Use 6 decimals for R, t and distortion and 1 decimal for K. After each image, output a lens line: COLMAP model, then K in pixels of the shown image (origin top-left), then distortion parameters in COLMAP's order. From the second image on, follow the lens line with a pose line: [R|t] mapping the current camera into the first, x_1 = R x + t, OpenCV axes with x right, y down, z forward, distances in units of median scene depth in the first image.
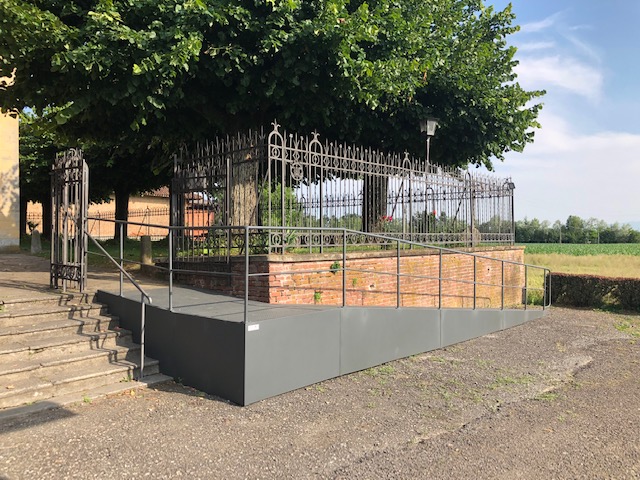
lens RADIAL K [[522.4, 0, 320.0], [0, 522.4, 240.0], [0, 0, 1]] dist [0.028291, -0.013815]
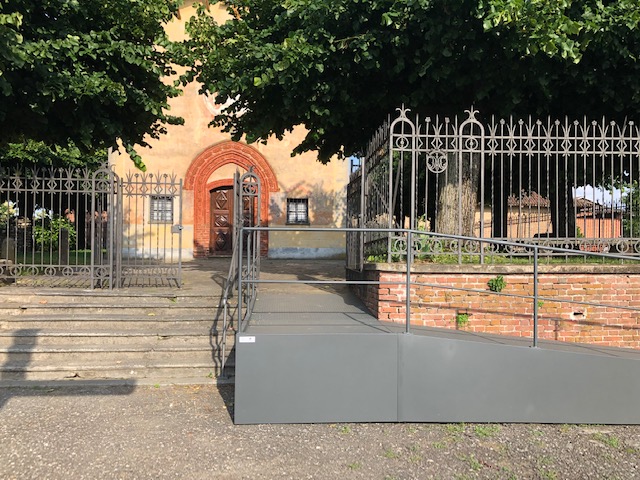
lens RADIAL K [[522.4, 0, 320.0], [0, 522.4, 240.0], [0, 0, 1]] dist [0.028291, -0.013815]
pose [[0.714580, -0.006428, -0.699524, 0.403337], [-0.011871, 0.999702, -0.021313, 0.009818], [0.699453, 0.023534, 0.714291, 0.299763]]
